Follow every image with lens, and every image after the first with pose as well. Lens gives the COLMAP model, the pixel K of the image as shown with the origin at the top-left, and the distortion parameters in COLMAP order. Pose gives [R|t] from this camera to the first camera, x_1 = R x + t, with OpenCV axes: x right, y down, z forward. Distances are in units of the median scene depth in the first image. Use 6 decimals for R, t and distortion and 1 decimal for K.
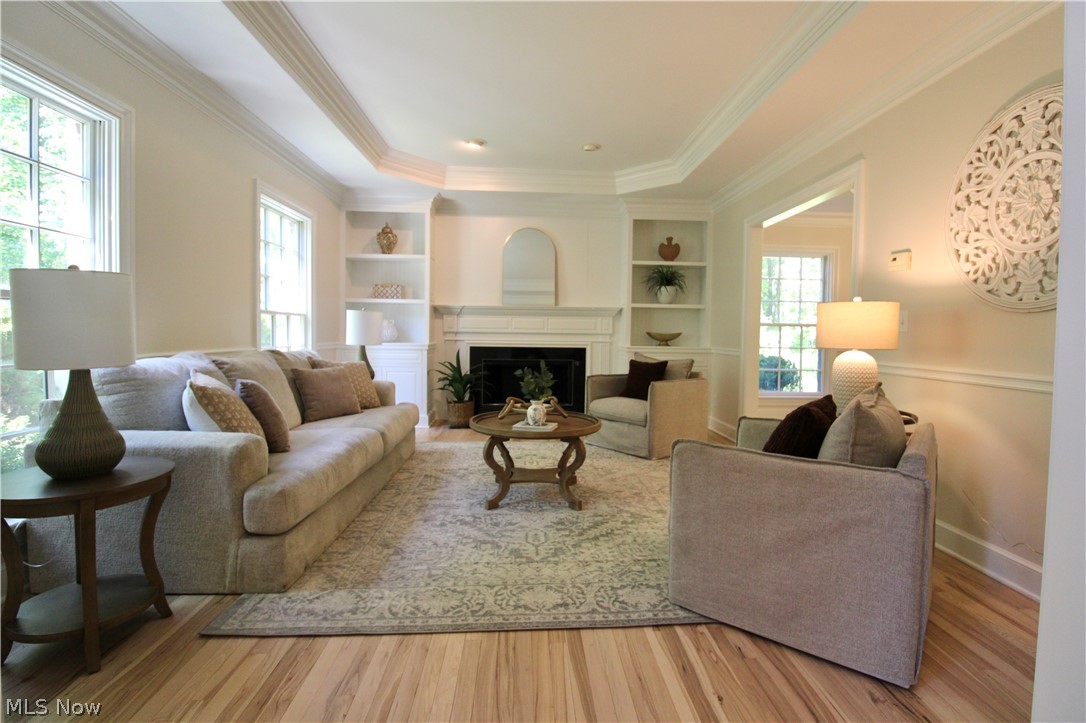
lens RADIAL K [[508.0, 0, 557.1], [0, 508.0, 352.1], [0, 0, 1]] dist [-0.013908, -0.004050]
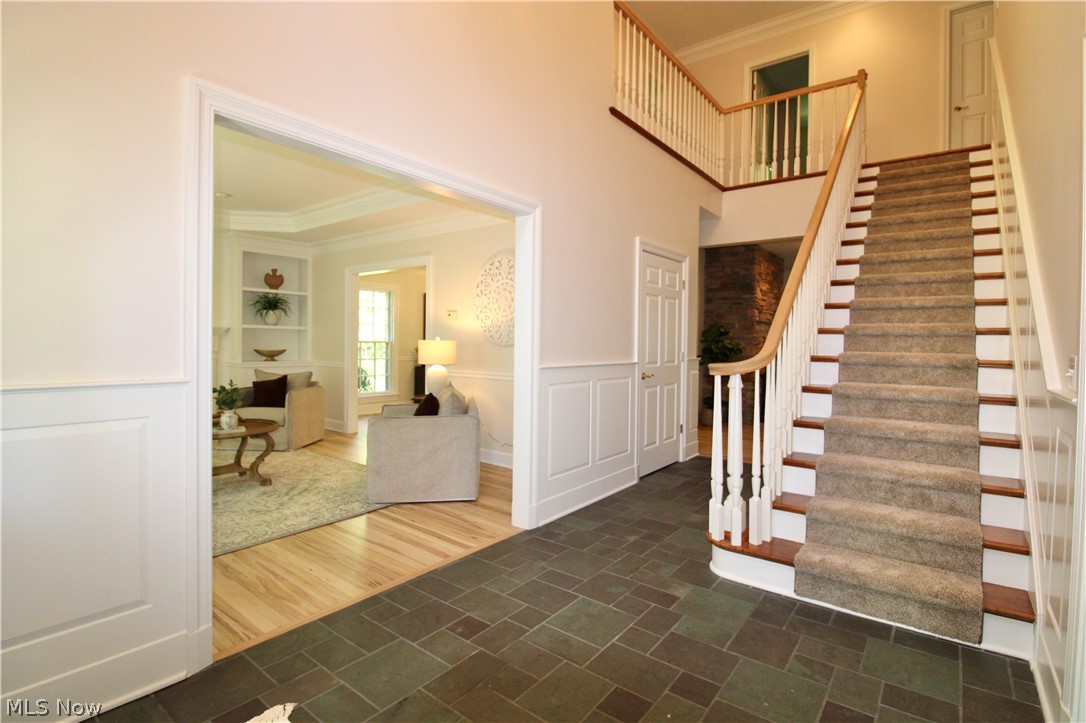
lens RADIAL K [[508.0, 0, 548.3], [0, 508.0, 354.3], [0, 0, 1]] dist [-0.013908, -0.004050]
pose [[0.657993, -0.019760, 0.752765, -0.275356], [0.023976, 0.999699, 0.005284, -0.020941], [-0.752642, 0.014571, 0.658269, -0.277868]]
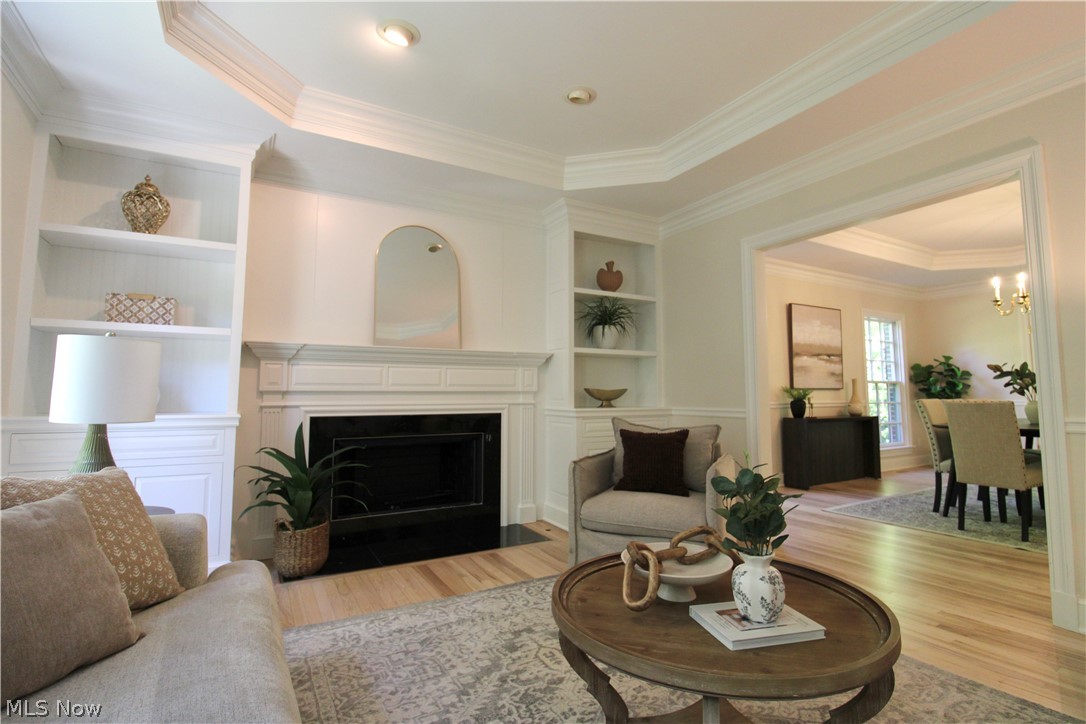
lens RADIAL K [[530.2, 0, 563.8], [0, 530.2, 346.5], [0, 0, 1]] dist [-0.013968, -0.001570]
pose [[0.893417, 0.025493, 0.448505, -0.208290], [0.031901, 0.992267, -0.119949, -0.010698], [-0.448094, 0.121472, 0.885695, 0.393680]]
